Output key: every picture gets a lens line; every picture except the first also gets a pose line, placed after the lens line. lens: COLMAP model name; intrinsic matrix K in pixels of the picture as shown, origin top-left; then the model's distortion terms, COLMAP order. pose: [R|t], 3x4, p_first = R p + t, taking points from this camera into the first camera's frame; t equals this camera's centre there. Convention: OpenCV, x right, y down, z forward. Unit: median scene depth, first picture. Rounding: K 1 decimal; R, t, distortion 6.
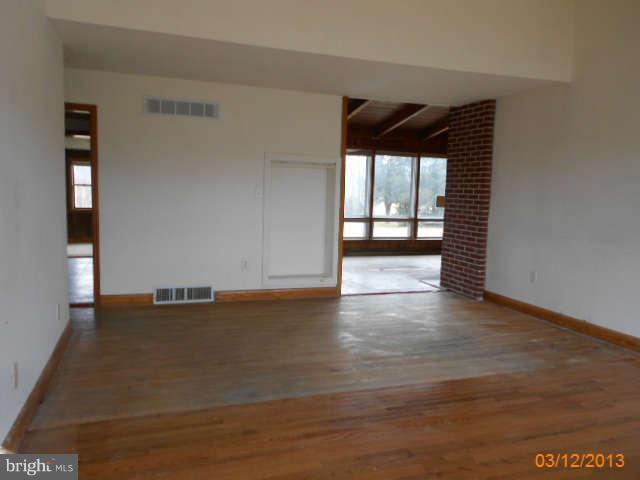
lens RADIAL K [[510.6, 0, 320.0], [0, 510.6, 240.0], [0, 0, 1]] dist [-0.002371, -0.001845]
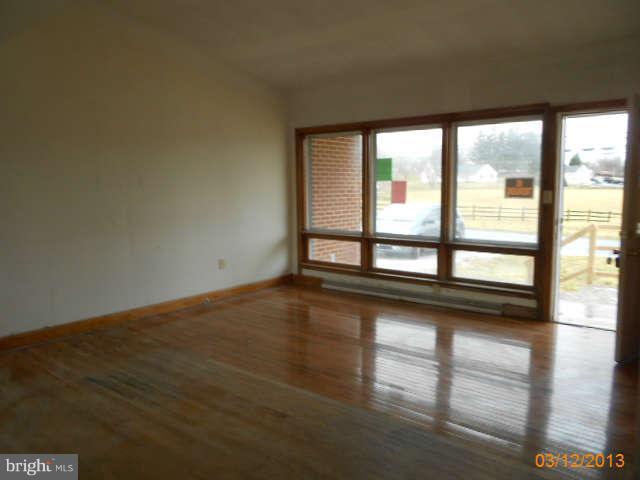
lens RADIAL K [[510.6, 0, 320.0], [0, 510.6, 240.0], [0, 0, 1]] dist [-0.002371, -0.001845]
pose [[-0.513932, -0.124677, 0.848723, -0.590715], [0.082393, 0.977633, 0.193505, -0.157611], [-0.853865, 0.169377, -0.492164, 1.145319]]
